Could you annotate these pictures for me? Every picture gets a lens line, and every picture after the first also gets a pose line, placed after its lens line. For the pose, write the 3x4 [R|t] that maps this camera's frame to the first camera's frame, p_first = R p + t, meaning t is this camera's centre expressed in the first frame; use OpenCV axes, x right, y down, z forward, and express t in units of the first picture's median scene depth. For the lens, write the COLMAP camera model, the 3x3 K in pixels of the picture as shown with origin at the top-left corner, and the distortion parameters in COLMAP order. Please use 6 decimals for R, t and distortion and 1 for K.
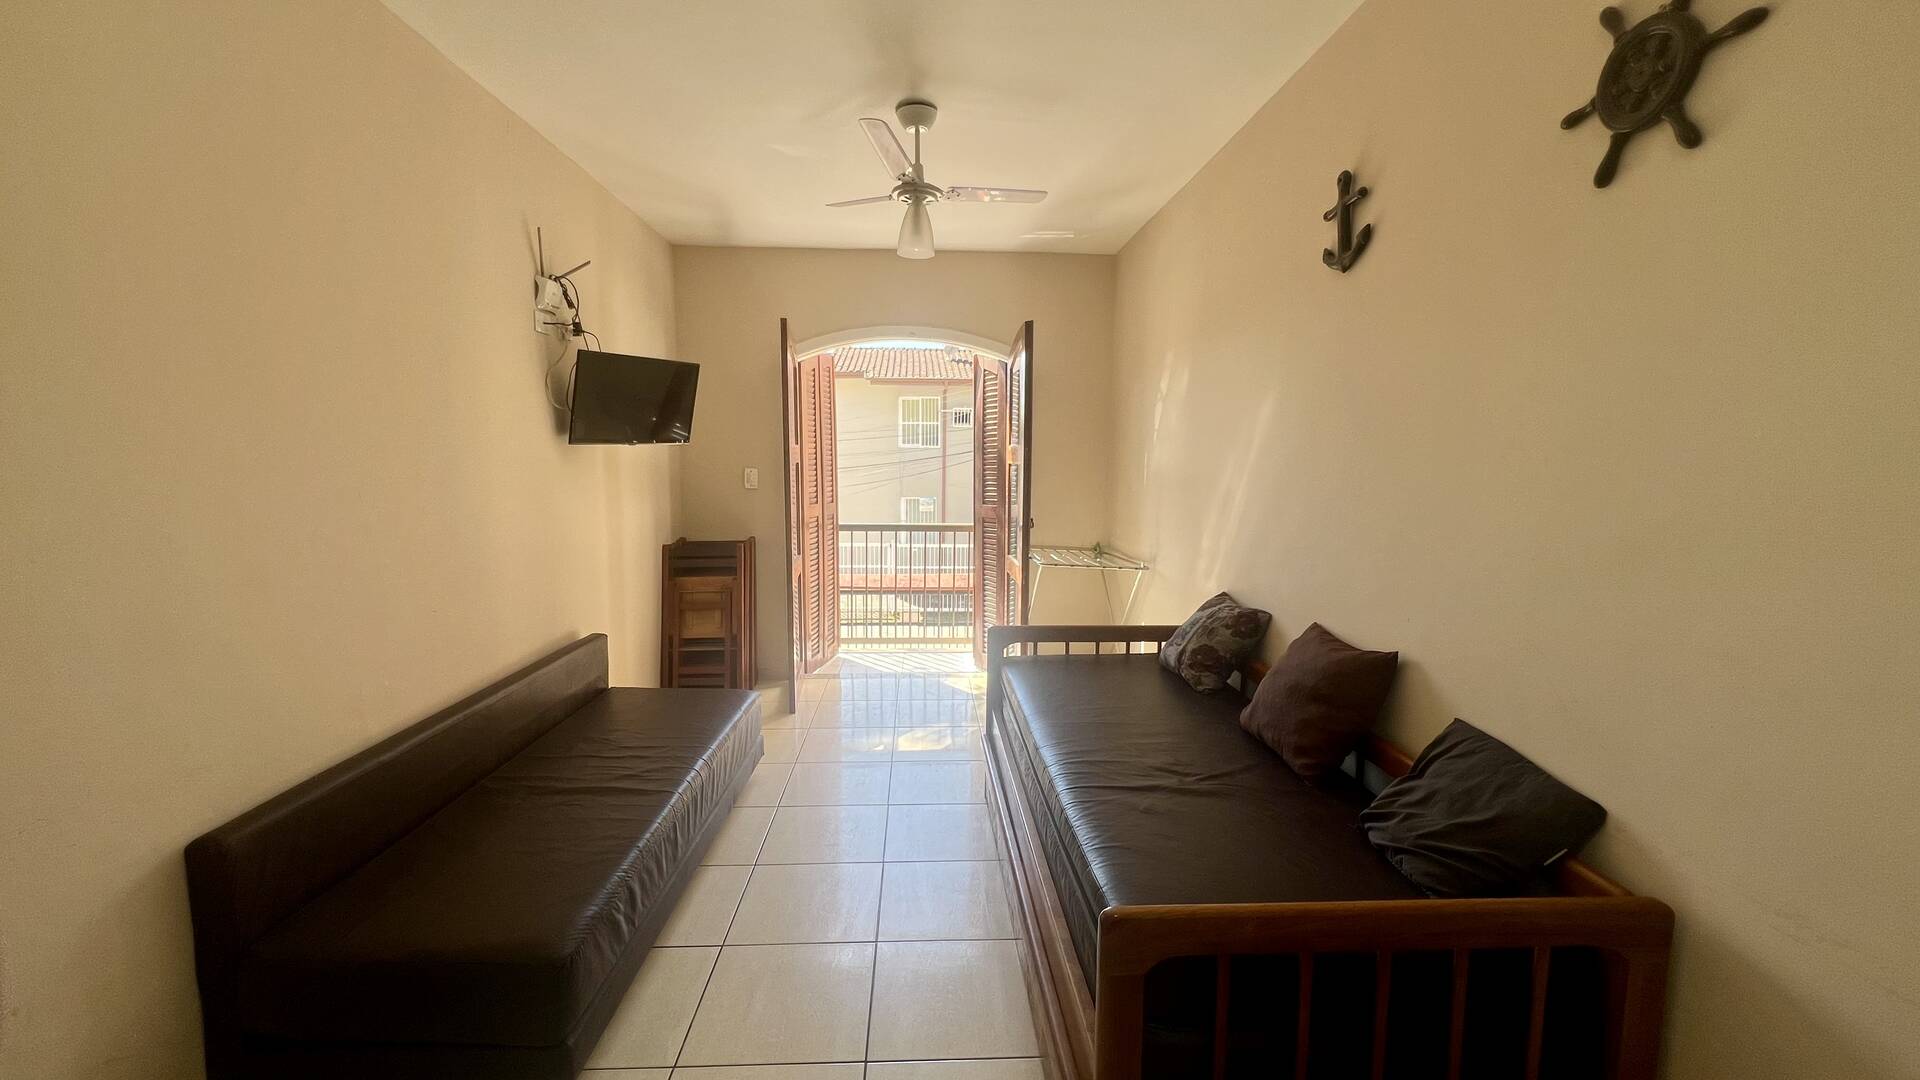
lens RADIAL K [[767.2, 0, 953.2], [0, 767.2, 540.5], [0, 0, 1]] dist [-0.002420, -0.000132]
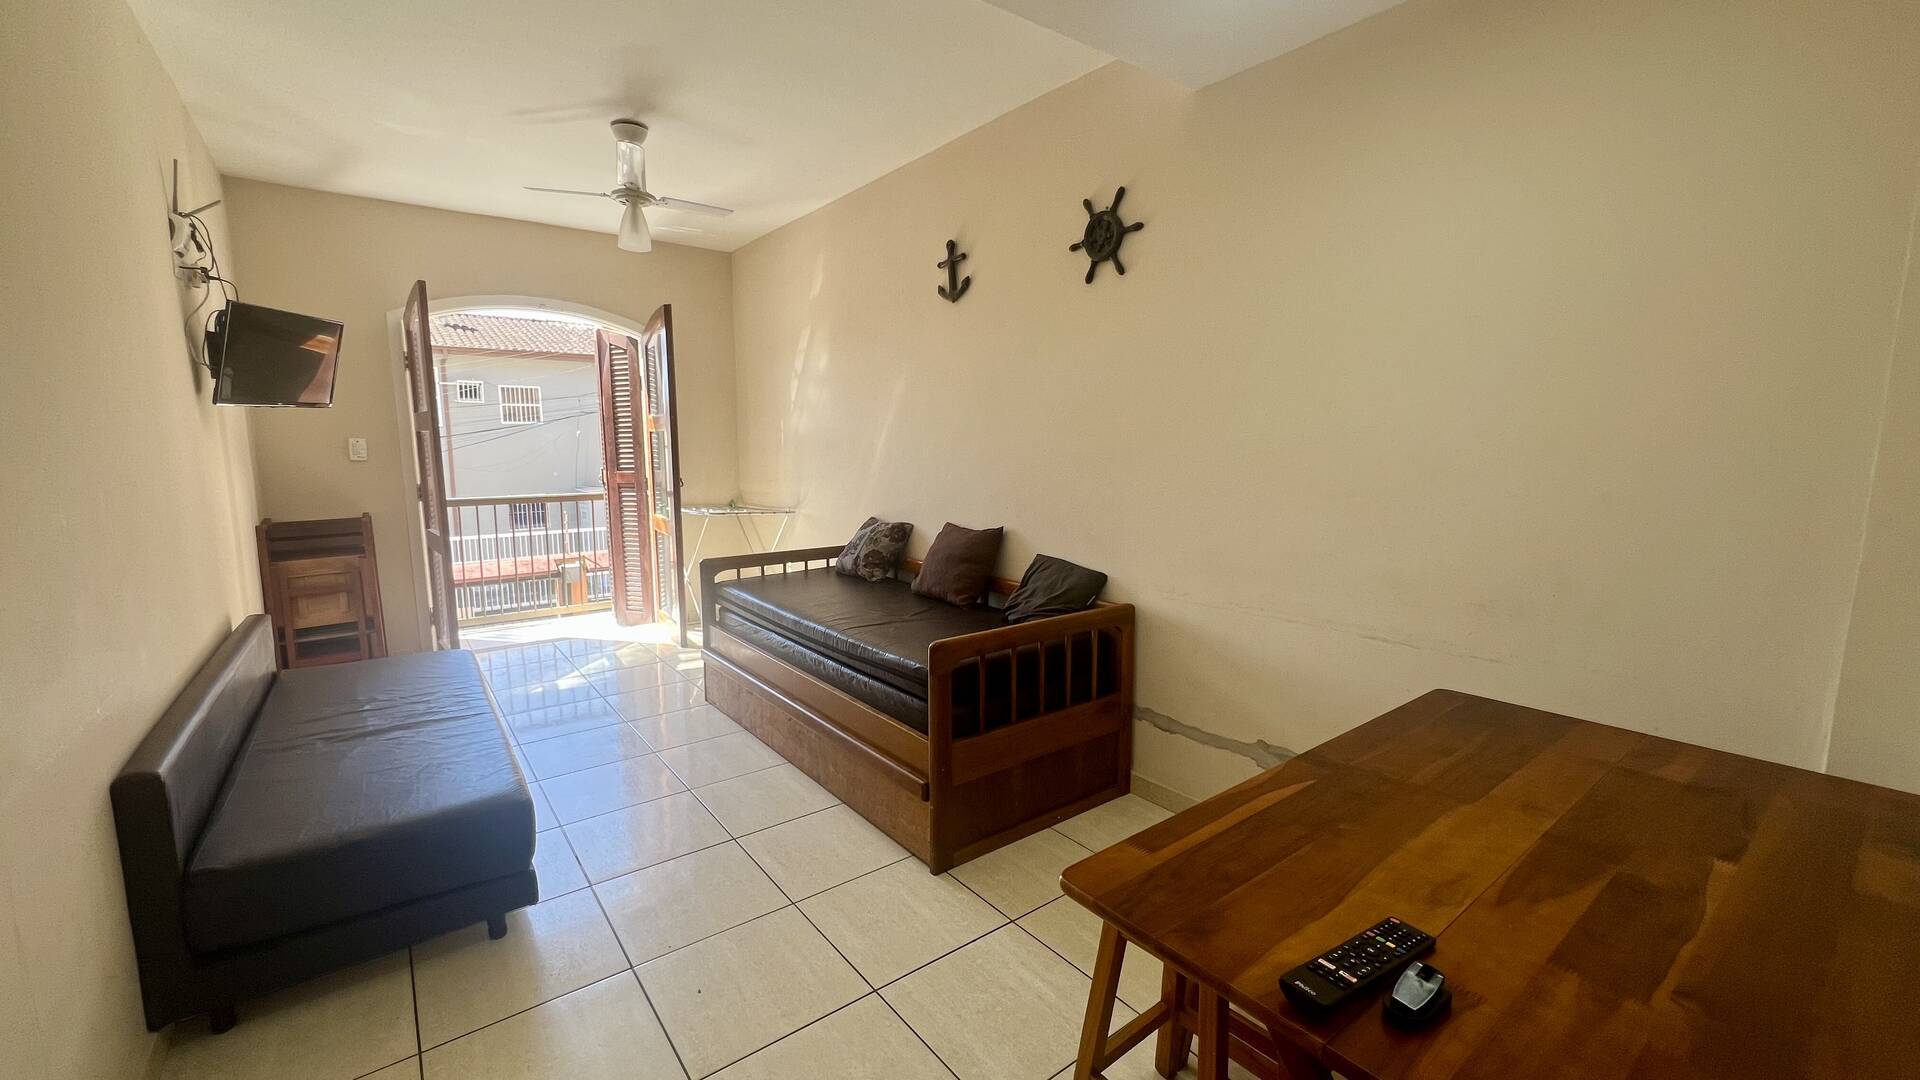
lens RADIAL K [[759.1, 0, 949.7], [0, 759.1, 534.7], [0, 0, 1]] dist [0.009912, 0.000074]
pose [[0.825063, -0.082744, 0.558950, -0.344272], [0.072045, 0.996551, 0.041180, 0.058826], [-0.560429, 0.006294, 0.828178, -0.257781]]
